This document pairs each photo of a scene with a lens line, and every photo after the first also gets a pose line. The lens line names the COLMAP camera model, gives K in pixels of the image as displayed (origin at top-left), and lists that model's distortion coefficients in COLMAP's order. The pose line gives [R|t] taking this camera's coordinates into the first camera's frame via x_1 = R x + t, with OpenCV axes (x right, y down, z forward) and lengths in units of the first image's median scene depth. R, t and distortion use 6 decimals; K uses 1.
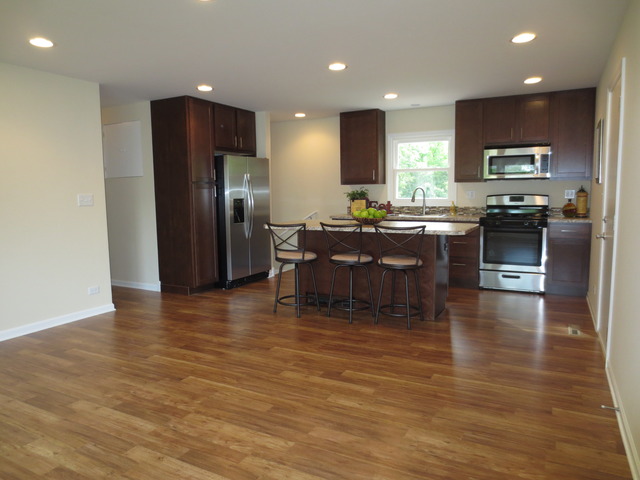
lens RADIAL K [[450.1, 0, 322.3], [0, 450.1, 241.4], [0, 0, 1]] dist [-0.029964, 0.001665]
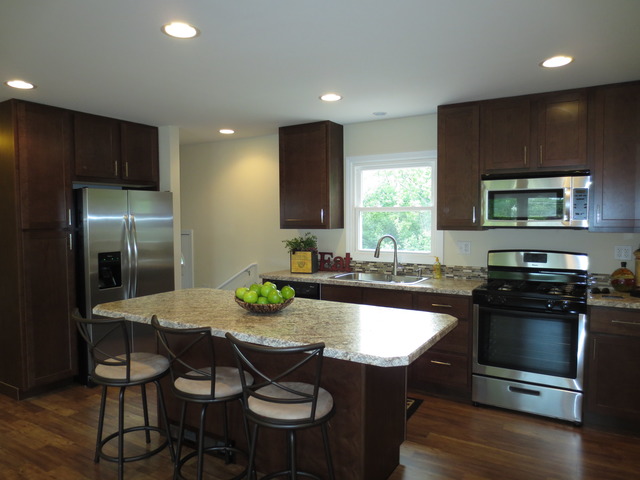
lens RADIAL K [[450.1, 0, 322.3], [0, 450.1, 241.4], [0, 0, 1]] dist [-0.029964, 0.001665]
pose [[0.997981, 0.010582, -0.062630, 0.170110], [-0.013987, 0.998433, -0.054183, -0.077736], [0.061959, 0.054950, 0.996565, 0.343742]]
